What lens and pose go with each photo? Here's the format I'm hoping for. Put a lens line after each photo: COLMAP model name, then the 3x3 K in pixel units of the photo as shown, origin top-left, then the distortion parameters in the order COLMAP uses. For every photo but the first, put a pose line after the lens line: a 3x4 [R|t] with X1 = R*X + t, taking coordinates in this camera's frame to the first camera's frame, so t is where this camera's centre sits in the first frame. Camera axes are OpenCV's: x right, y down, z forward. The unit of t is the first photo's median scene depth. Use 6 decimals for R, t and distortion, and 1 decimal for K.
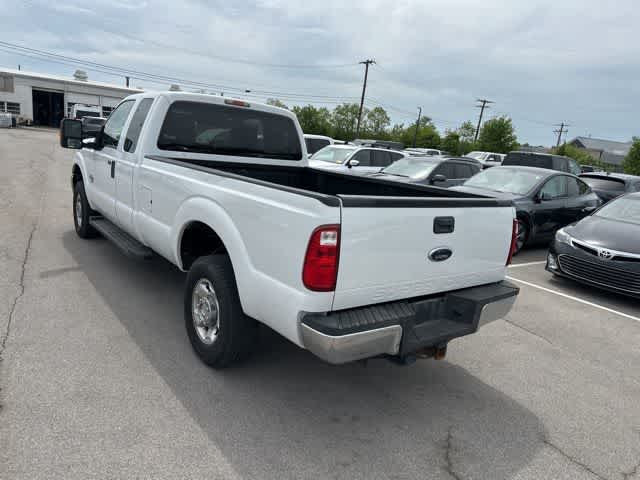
lens RADIAL K [[451.7, 0, 313.1], [0, 451.7, 247.6], [0, 0, 1]] dist [0.070285, -0.073781]
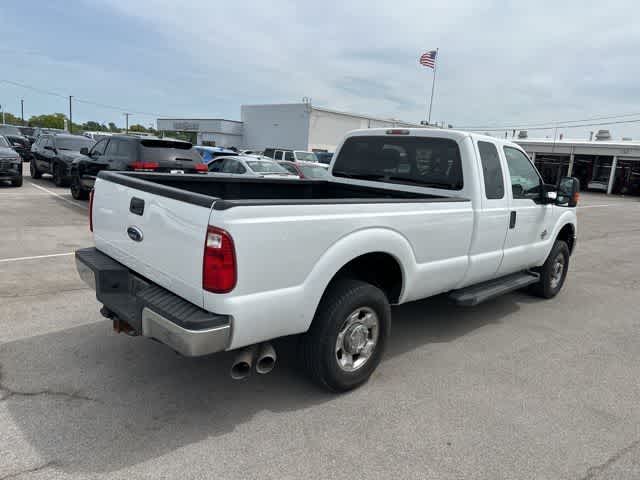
lens RADIAL K [[452.5, 0, 315.3], [0, 452.5, 239.8], [0, 0, 1]] dist [0.061847, -0.069162]
pose [[0.108119, 0.090535, -0.990007, 0.783174], [-0.288333, 0.955895, 0.055927, -0.086894], [0.951406, 0.279405, 0.129455, 0.717235]]
